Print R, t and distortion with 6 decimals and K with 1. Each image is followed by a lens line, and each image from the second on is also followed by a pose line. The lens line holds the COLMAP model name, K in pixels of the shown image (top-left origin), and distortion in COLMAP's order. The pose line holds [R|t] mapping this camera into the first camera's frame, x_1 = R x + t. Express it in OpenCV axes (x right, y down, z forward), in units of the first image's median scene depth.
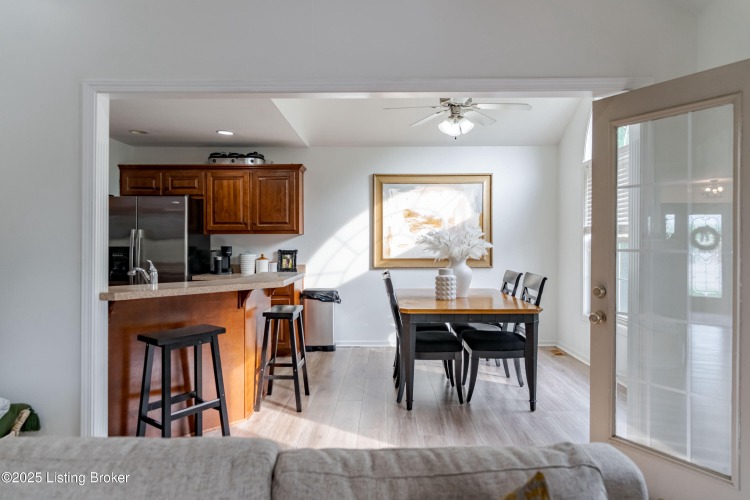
lens RADIAL K [[488.2, 0, 375.0], [0, 488.2, 250.0], [0, 0, 1]] dist [-0.004732, -0.000678]
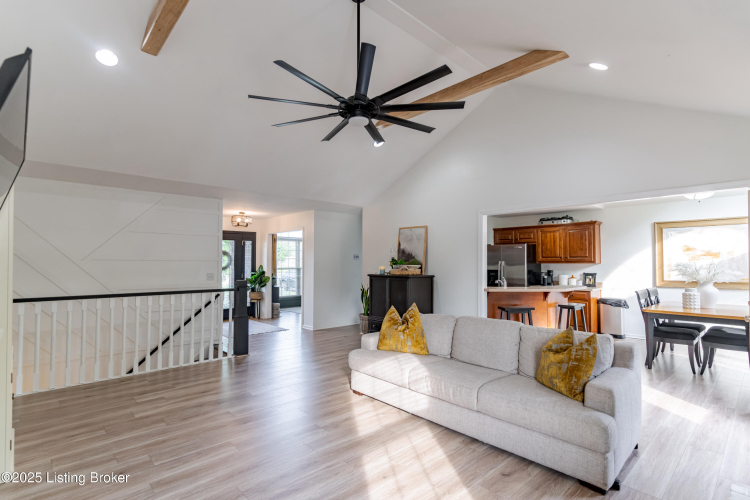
lens RADIAL K [[363.9, 0, 375.0], [0, 363.9, 250.0], [0, 0, 1]] dist [0.001988, 0.000018]
pose [[0.690611, -0.023260, -0.722852, 0.217961], [-0.015312, 0.998788, -0.046769, -0.009353], [0.723064, 0.043368, 0.689418, -0.379493]]
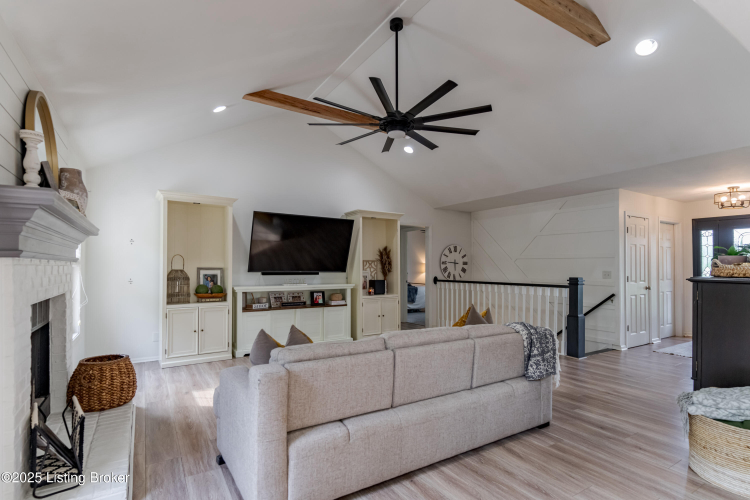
lens RADIAL K [[368.5, 0, 375.0], [0, 368.5, 265.9], [0, 0, 1]] dist [0.000476, -0.000069]
pose [[-0.839318, 0.001512, -0.543639, 0.188635], [-0.006237, 0.999904, 0.012410, -0.007437], [0.543605, 0.013806, -0.839227, 0.517059]]
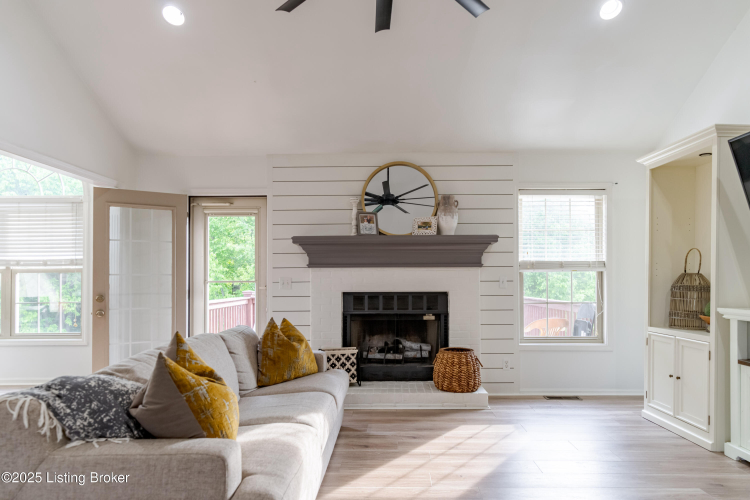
lens RADIAL K [[524.7, 0, 375.0], [0, 524.7, 250.0], [0, 0, 1]] dist [-0.000236, -0.000164]
pose [[-0.000452, 0.042786, 0.999084, -0.634121], [0.017558, 0.998931, -0.042772, 0.006405], [-0.999846, 0.017523, -0.001202, 0.002302]]
